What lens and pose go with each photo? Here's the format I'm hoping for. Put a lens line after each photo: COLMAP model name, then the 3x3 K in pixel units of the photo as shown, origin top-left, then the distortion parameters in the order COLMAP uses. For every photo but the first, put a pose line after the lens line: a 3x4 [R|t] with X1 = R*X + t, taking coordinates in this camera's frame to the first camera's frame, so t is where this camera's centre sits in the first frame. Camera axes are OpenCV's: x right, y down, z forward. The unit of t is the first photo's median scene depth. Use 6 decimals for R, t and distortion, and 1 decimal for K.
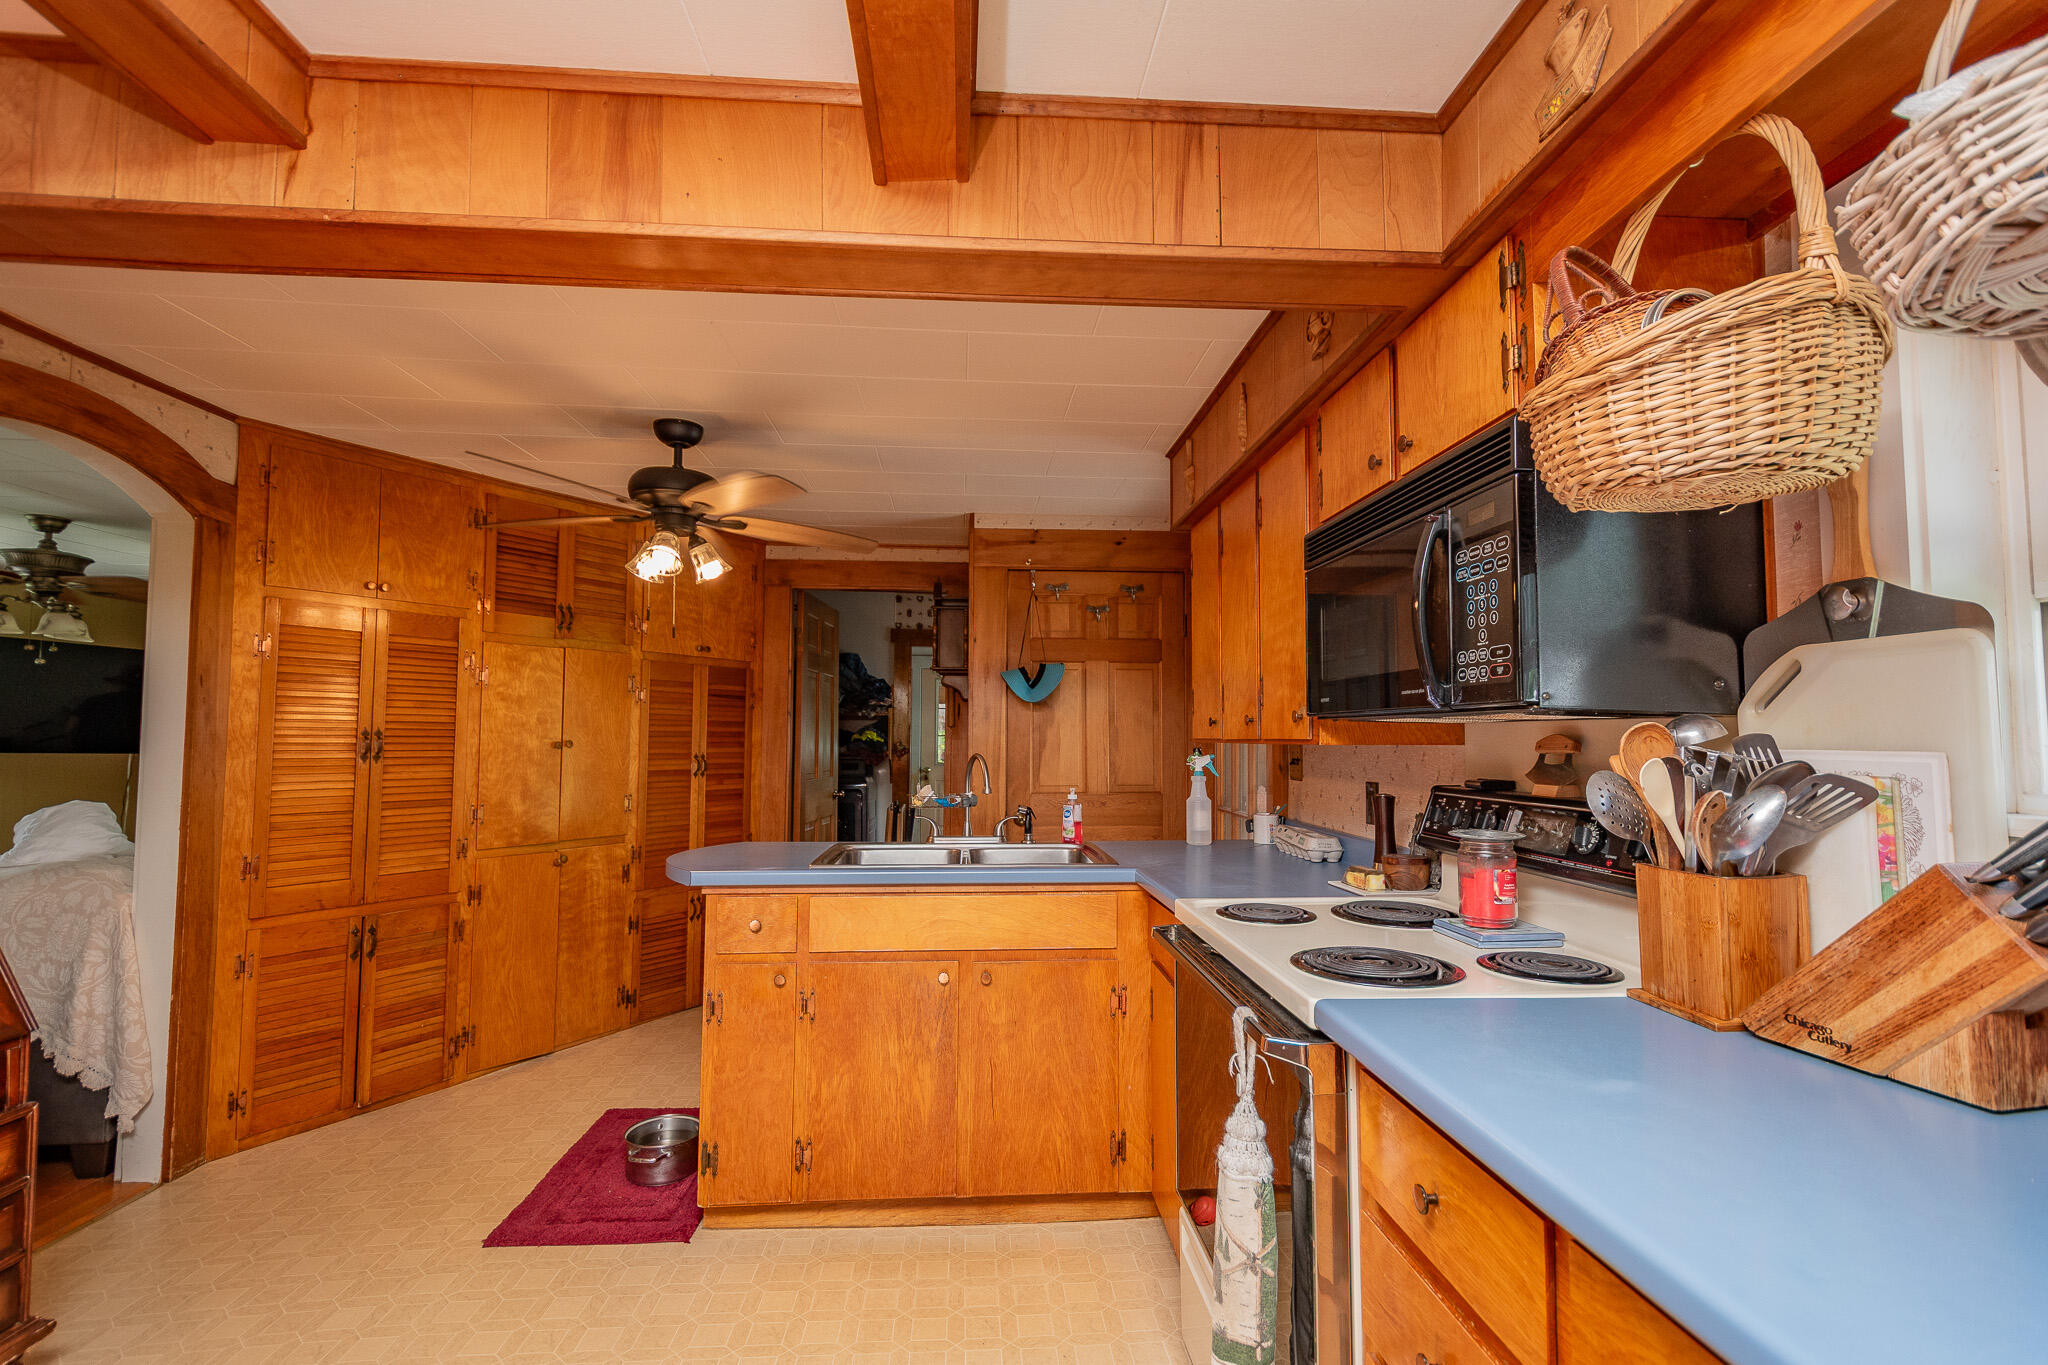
lens RADIAL K [[907.6, 0, 1044.6], [0, 907.6, 692.0], [0, 0, 1]] dist [0.002973, -0.000023]
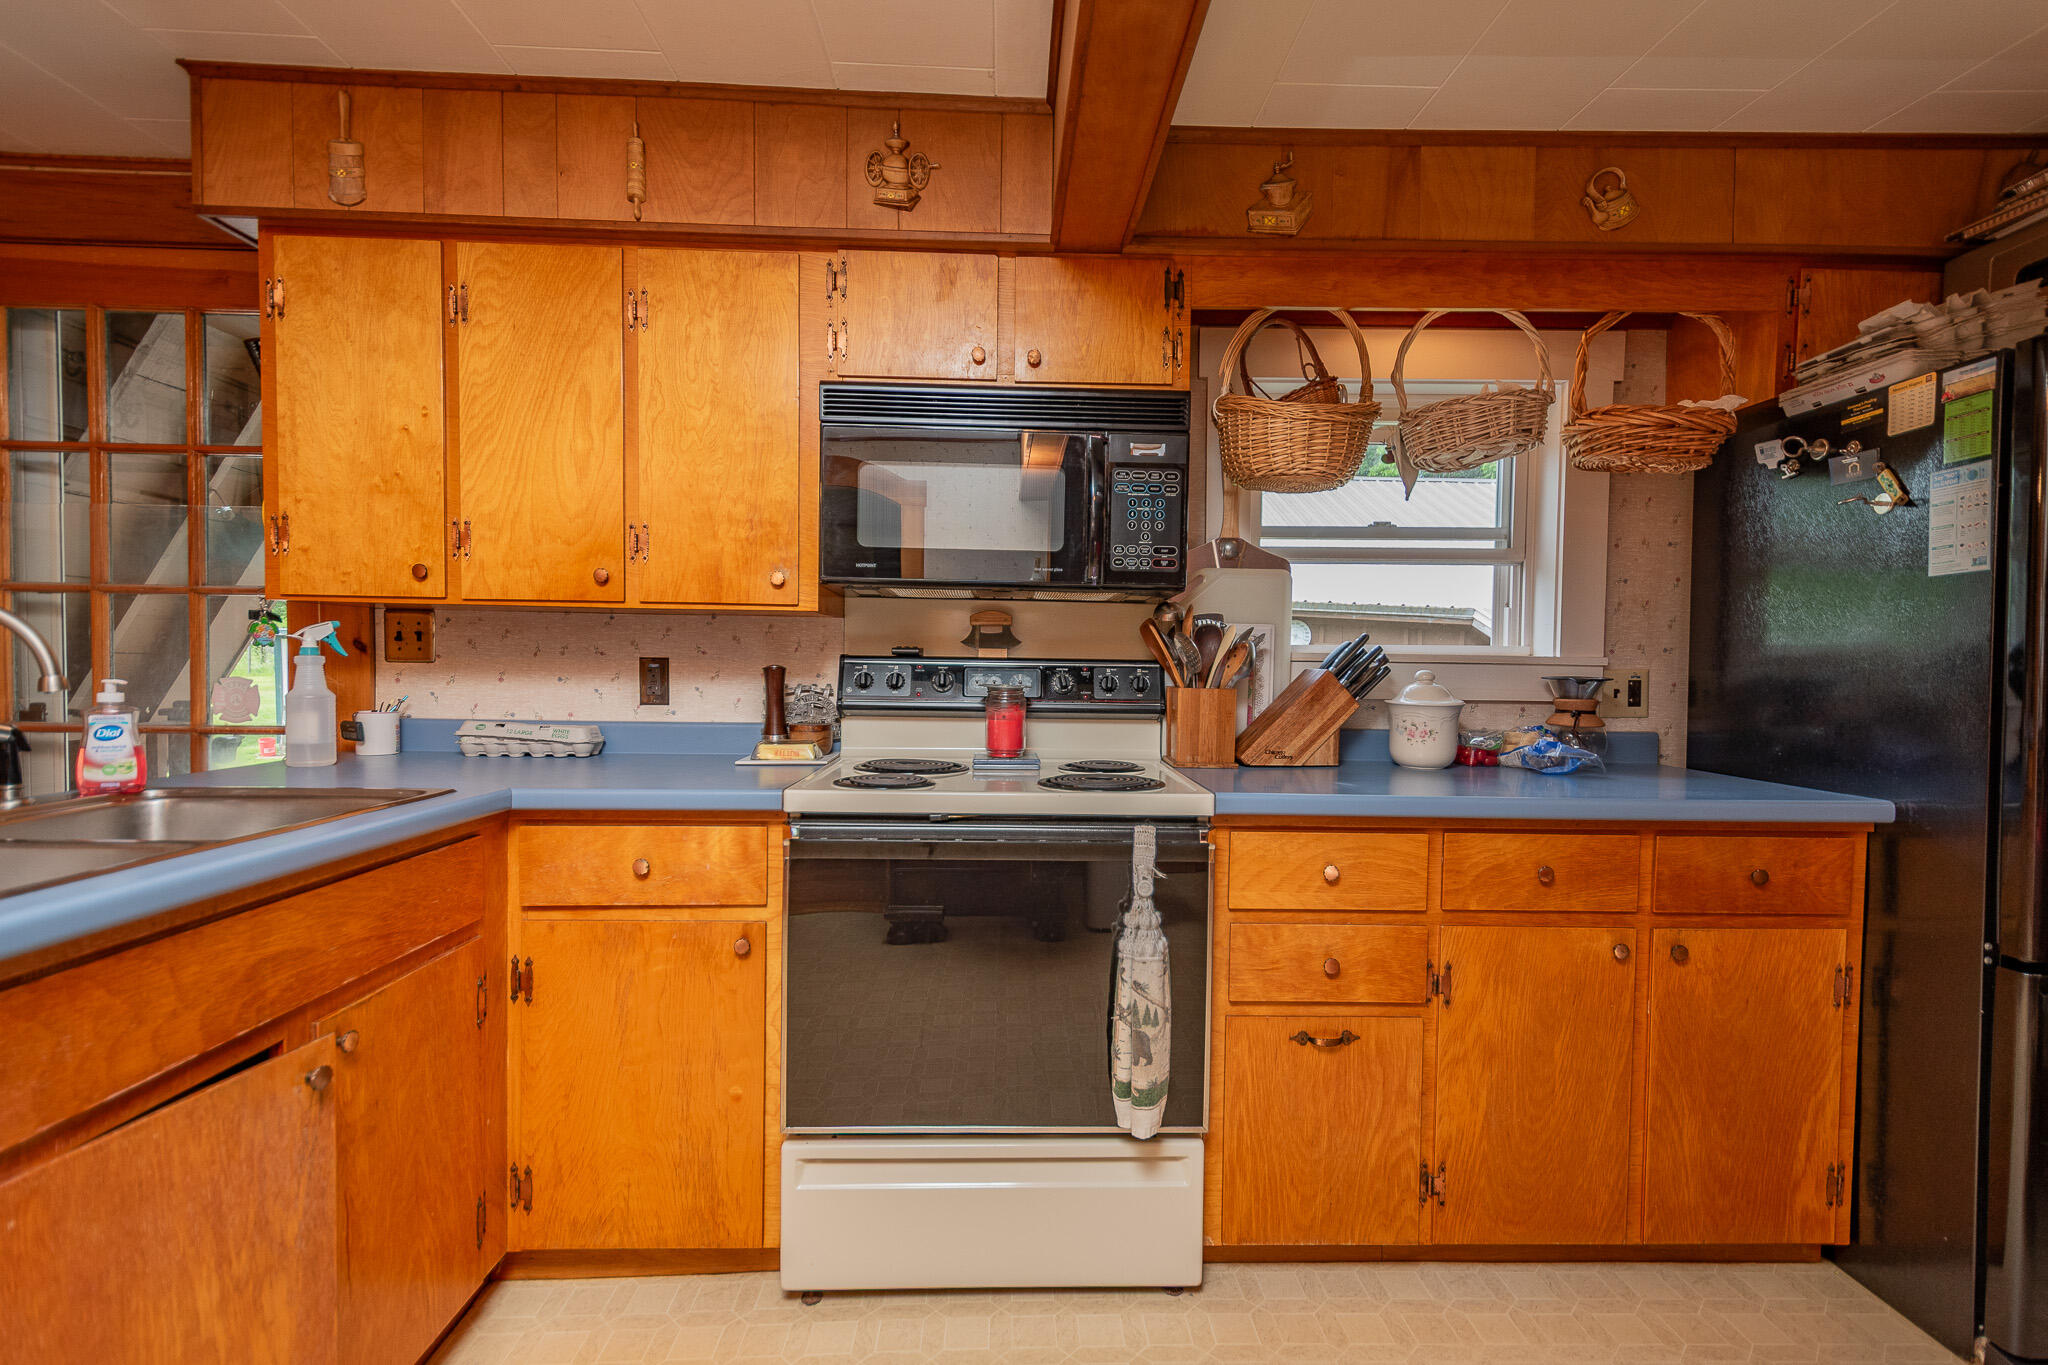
lens RADIAL K [[949.0, 0, 1021.7], [0, 949.0, 695.7], [0, 0, 1]] dist [0.026727, -0.008964]
pose [[0.057979, -0.037588, 0.997610, -0.392672], [-0.066485, 0.996927, 0.041426, 0.052681], [-0.996101, -0.068728, 0.055302, 0.420895]]
